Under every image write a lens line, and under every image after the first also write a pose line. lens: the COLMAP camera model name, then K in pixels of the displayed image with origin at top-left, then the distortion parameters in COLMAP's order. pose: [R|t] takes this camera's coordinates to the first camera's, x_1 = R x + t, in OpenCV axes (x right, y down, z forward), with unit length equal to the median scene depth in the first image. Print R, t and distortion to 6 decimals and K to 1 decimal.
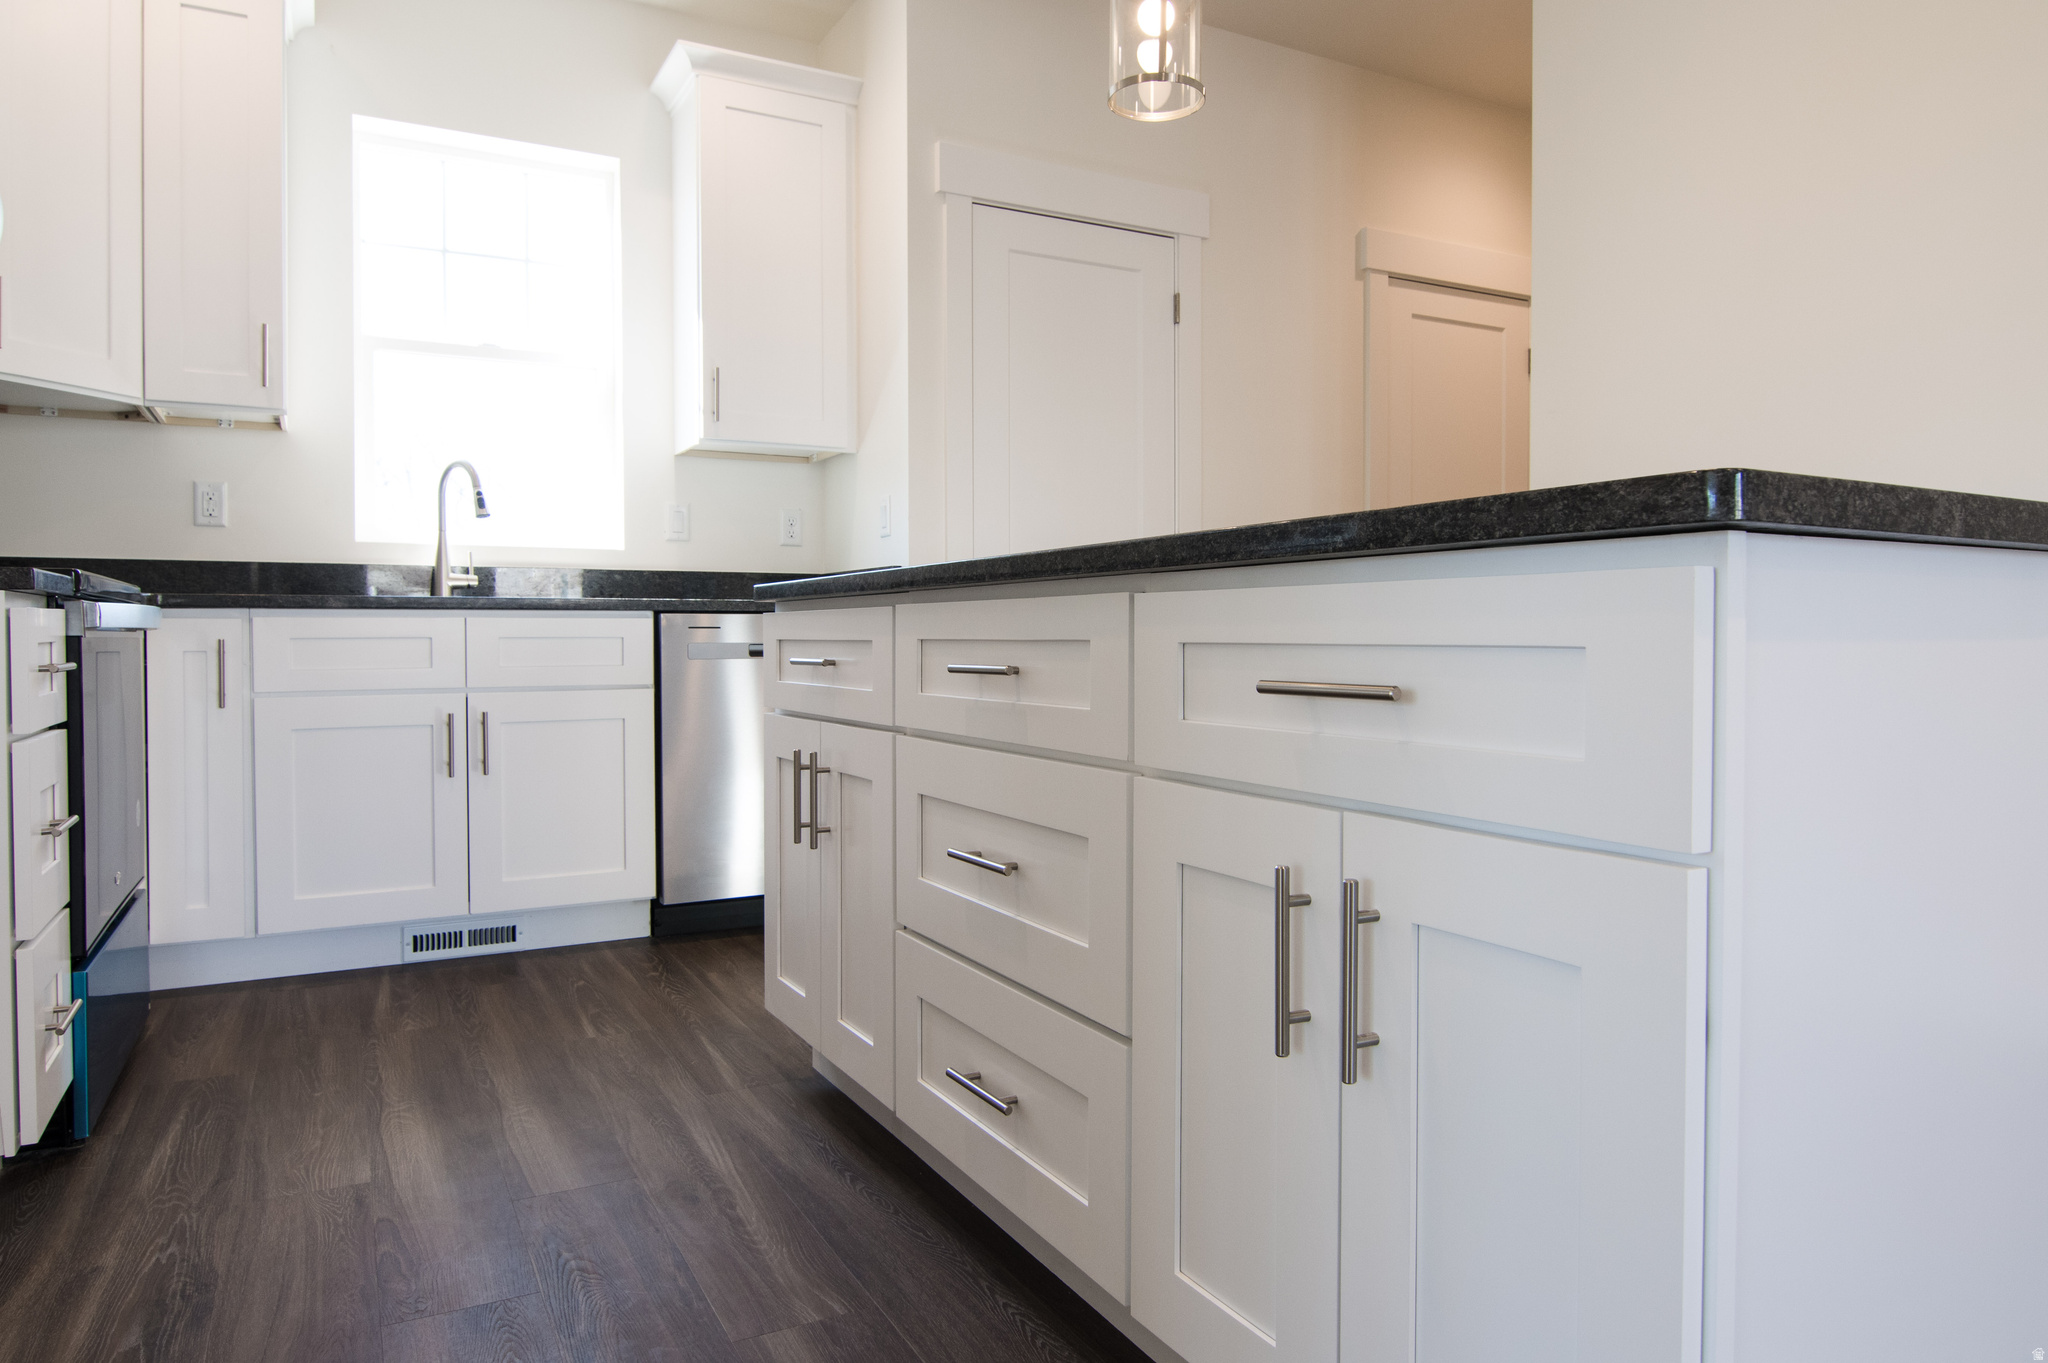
lens RADIAL K [[1266.0, 0, 1022.2], [0, 1266.0, 673.8], [0, 0, 1]] dist [-0.010394, -0.007171]
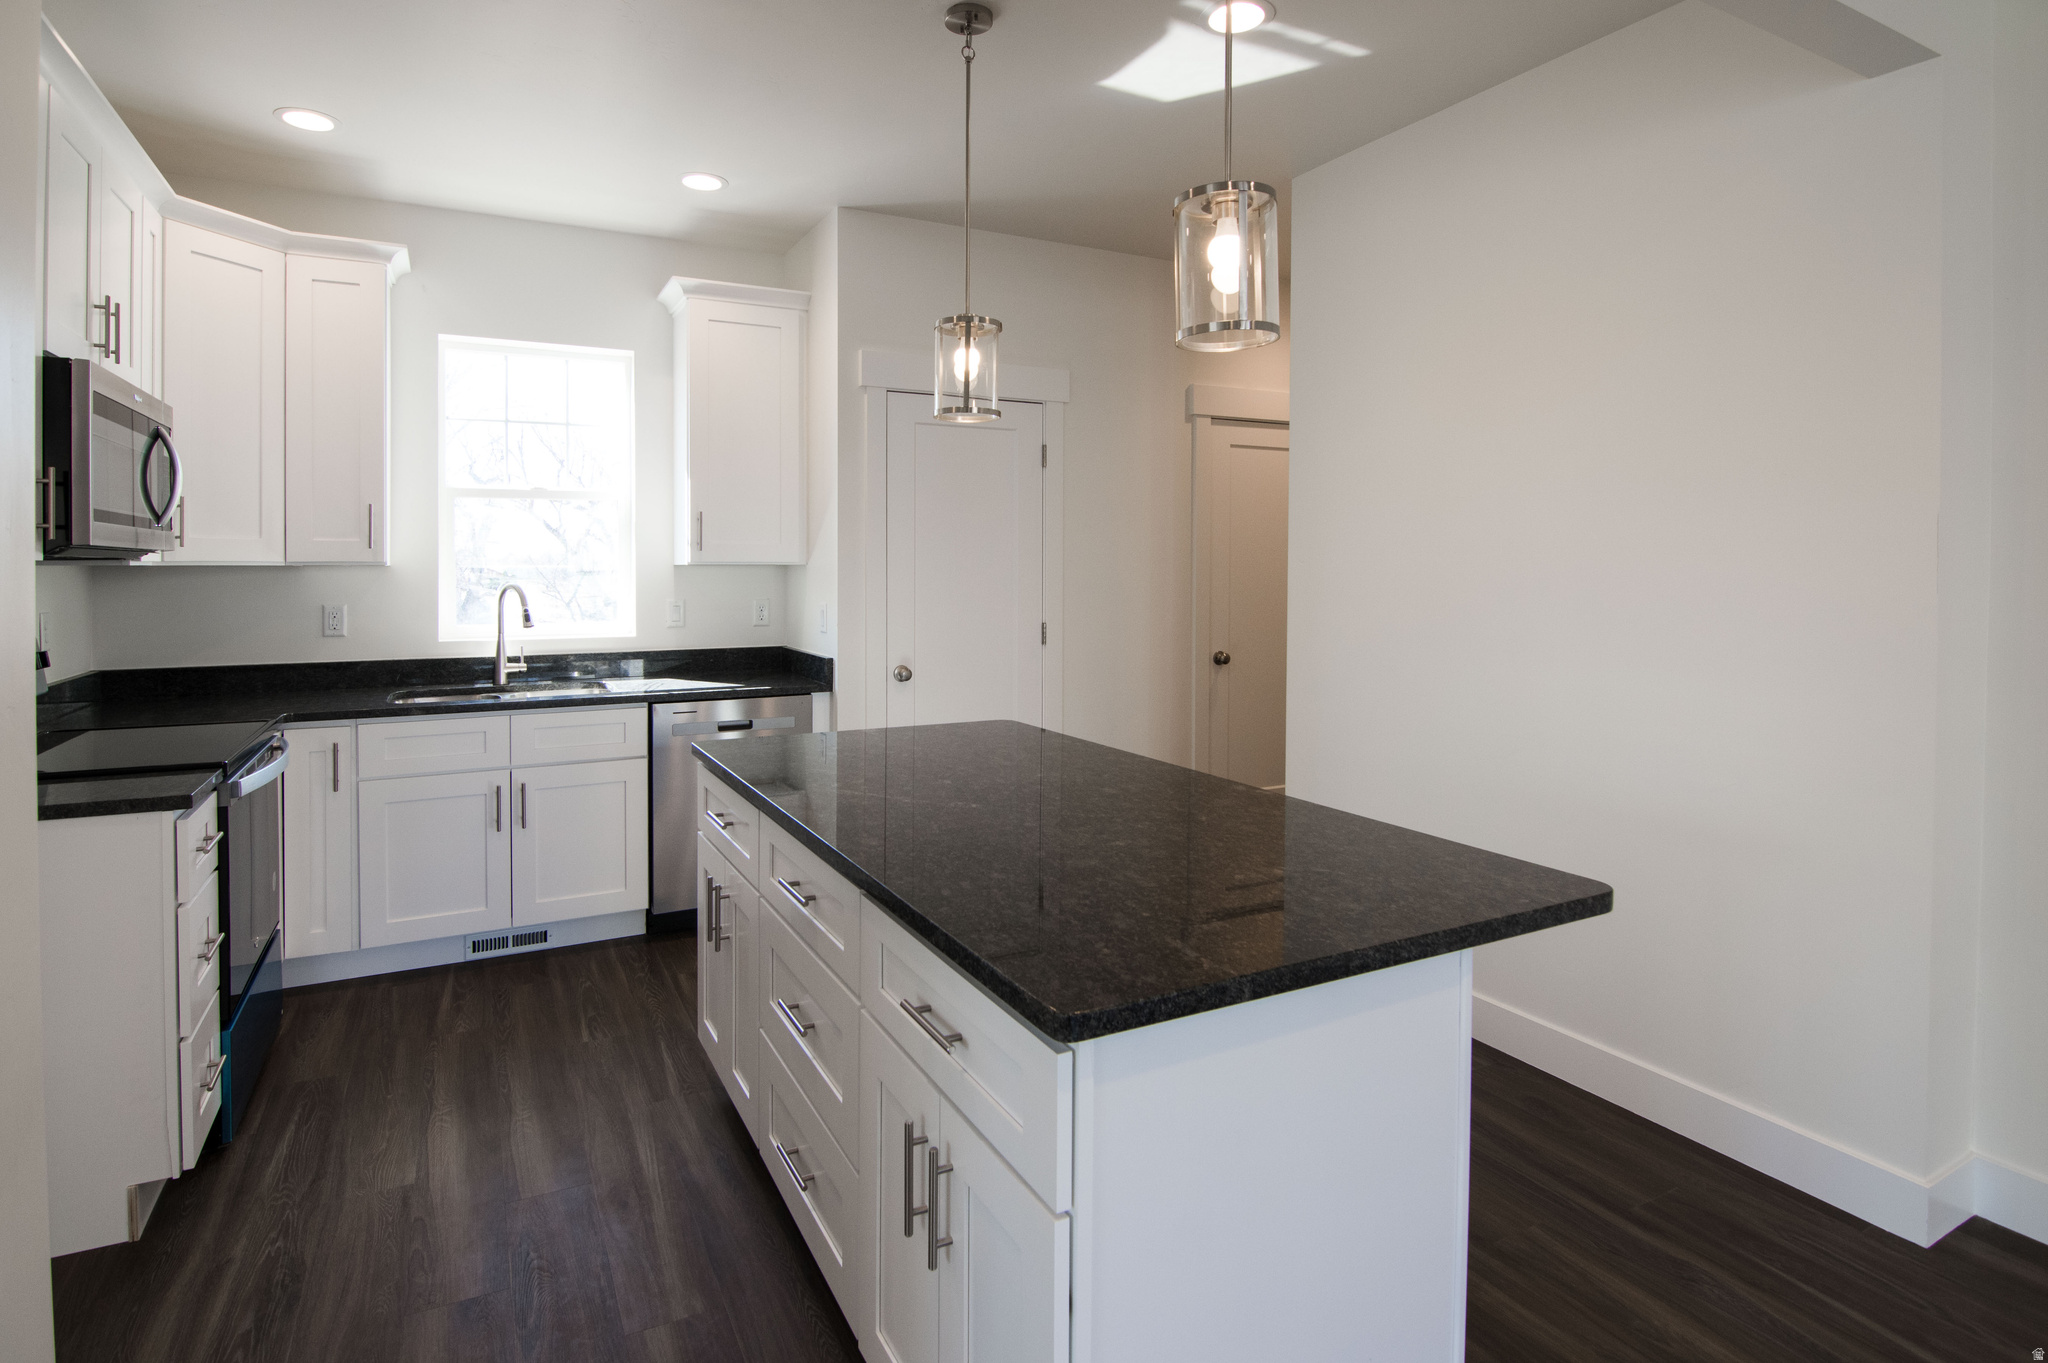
lens RADIAL K [[1019.6, 0, 985.8], [0, 1019.6, 583.8], [0, 0, 1]] dist [-0.011448, -0.004857]
pose [[0.999627, 0.004943, -0.026855, 0.122163], [-0.005145, 0.999959, -0.007459, -0.195600], [0.026817, 0.007595, 0.999612, -0.119872]]
